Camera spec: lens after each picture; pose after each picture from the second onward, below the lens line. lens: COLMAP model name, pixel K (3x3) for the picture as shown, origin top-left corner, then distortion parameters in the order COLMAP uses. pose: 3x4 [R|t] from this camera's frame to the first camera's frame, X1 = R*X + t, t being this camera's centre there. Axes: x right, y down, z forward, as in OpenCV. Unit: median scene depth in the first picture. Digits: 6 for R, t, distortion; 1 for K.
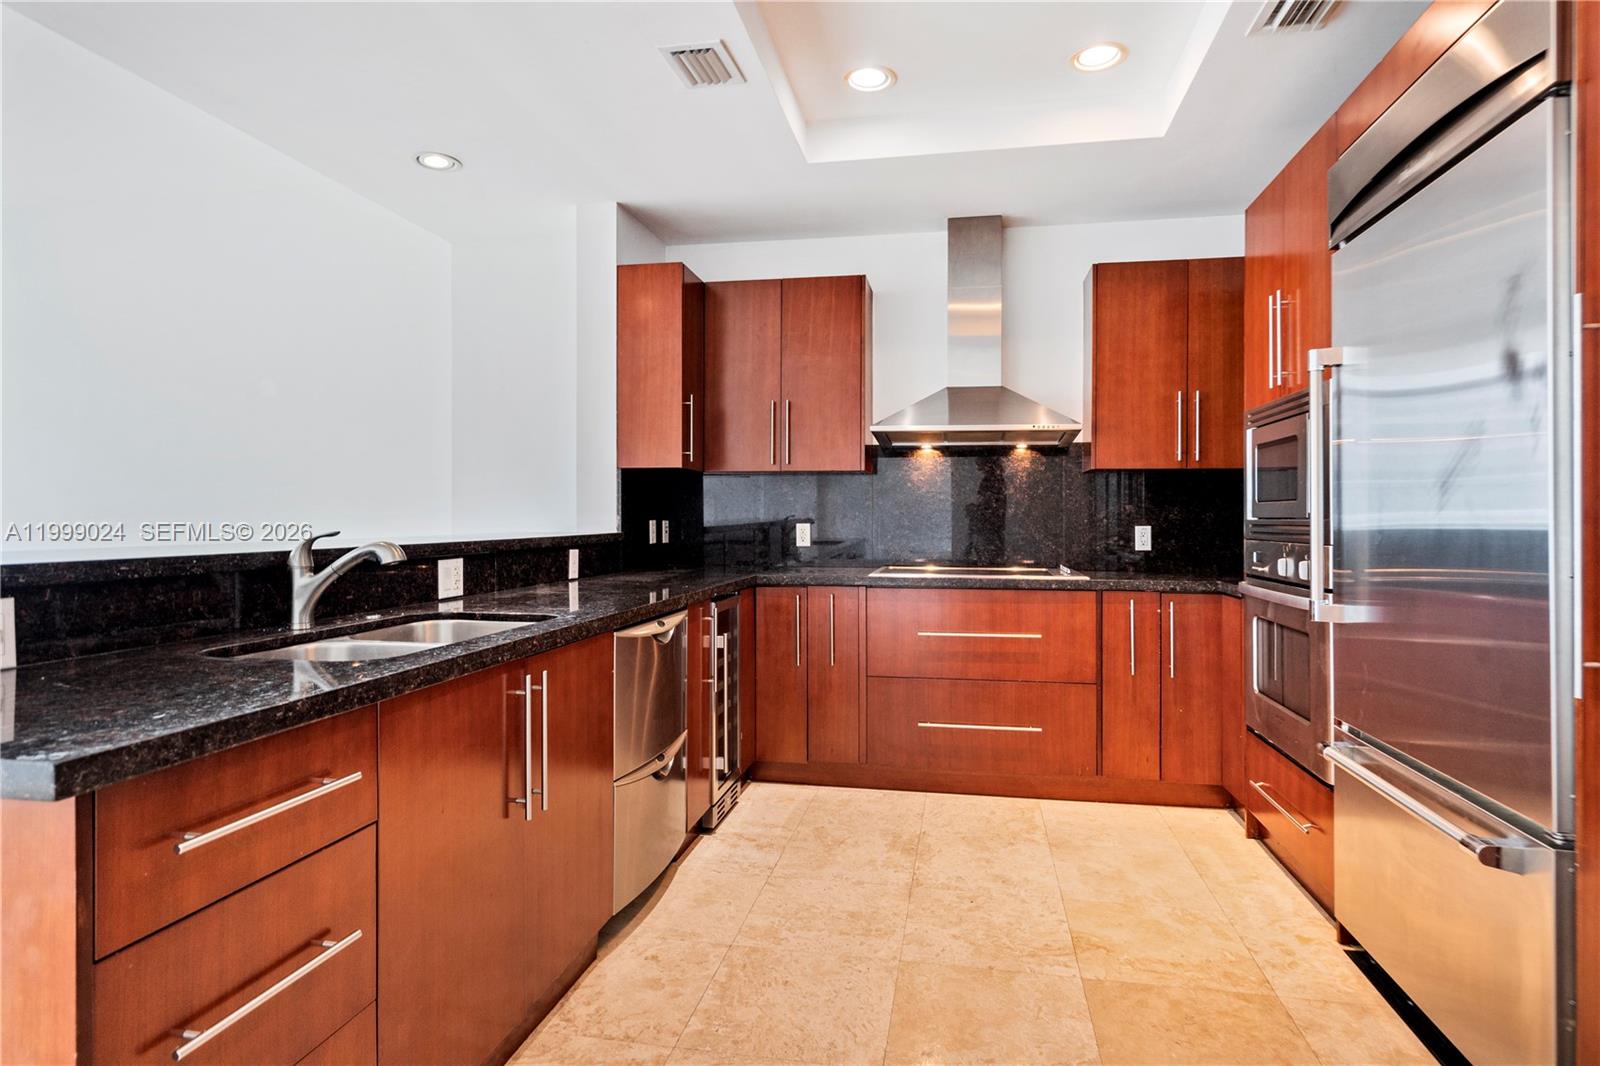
lens RADIAL K [[857.1, 0, 817.3], [0, 857.1, 521.6], [0, 0, 1]] dist [0.000154, 0.000286]
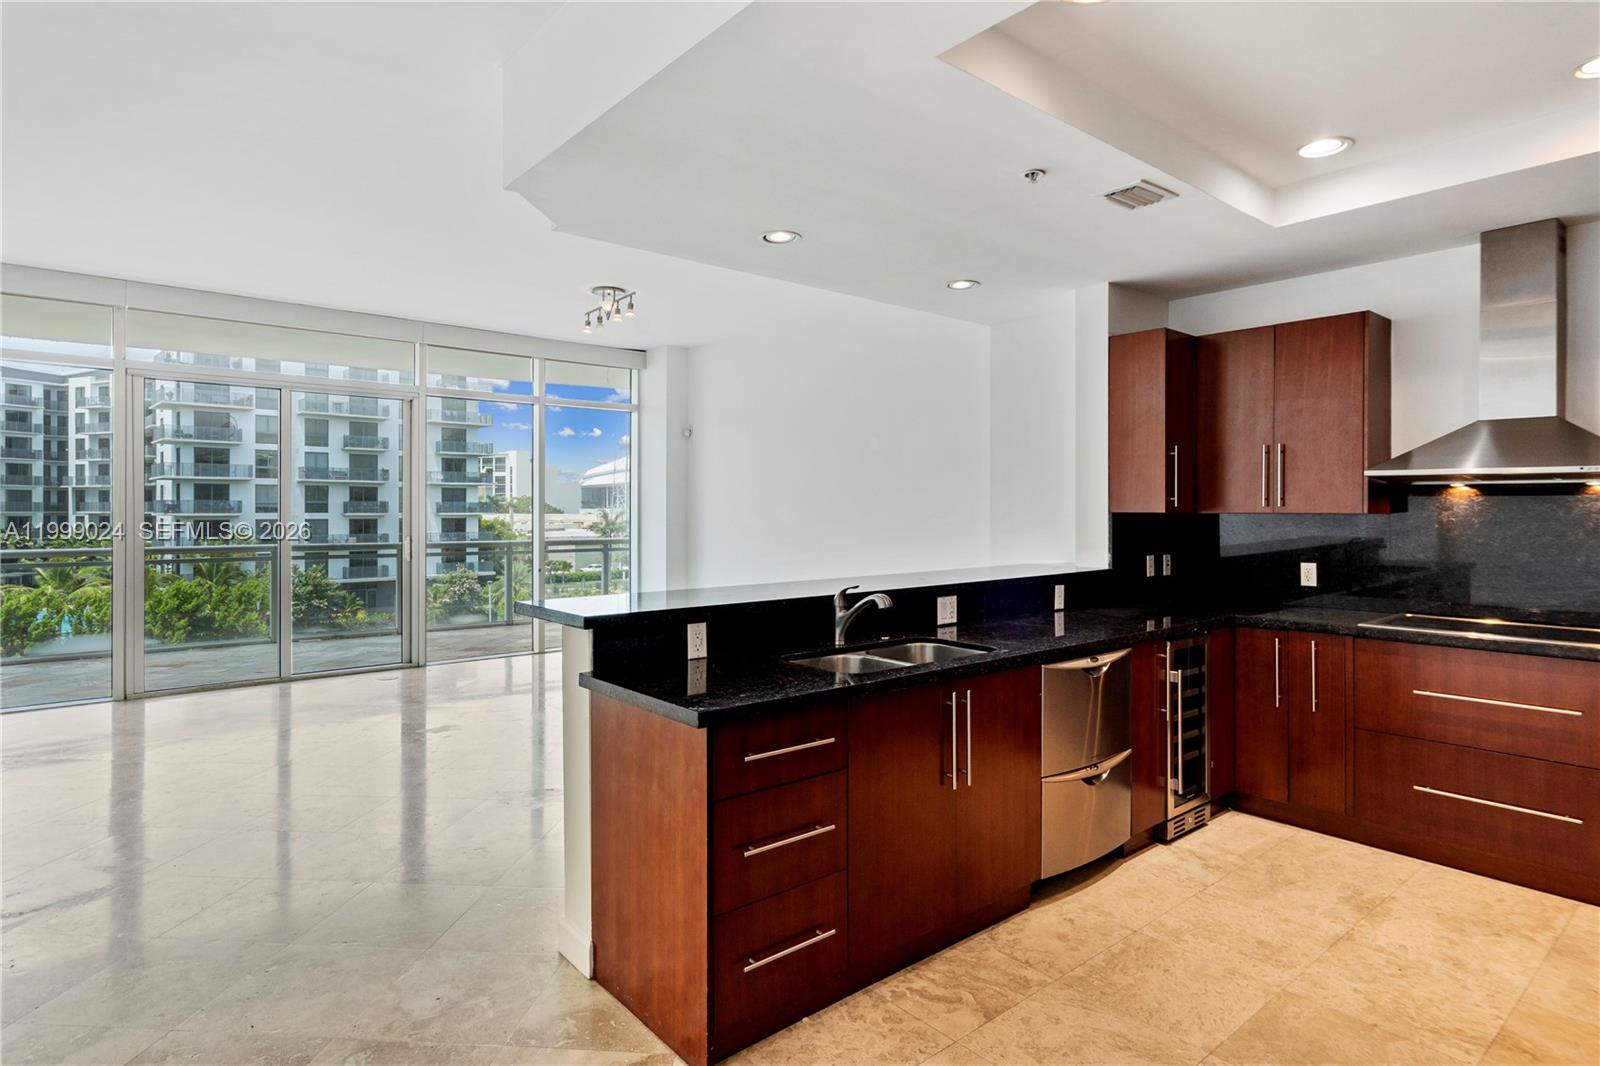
lens RADIAL K [[857.1, 0, 817.3], [0, 857.1, 521.6], [0, 0, 1]] dist [0.000154, 0.000286]
pose [[0.775861, 0.007486, -0.630859, 0.237287], [-0.002733, 0.999960, 0.008504, -0.074107], [0.630898, -0.004874, 0.775851, -0.174699]]
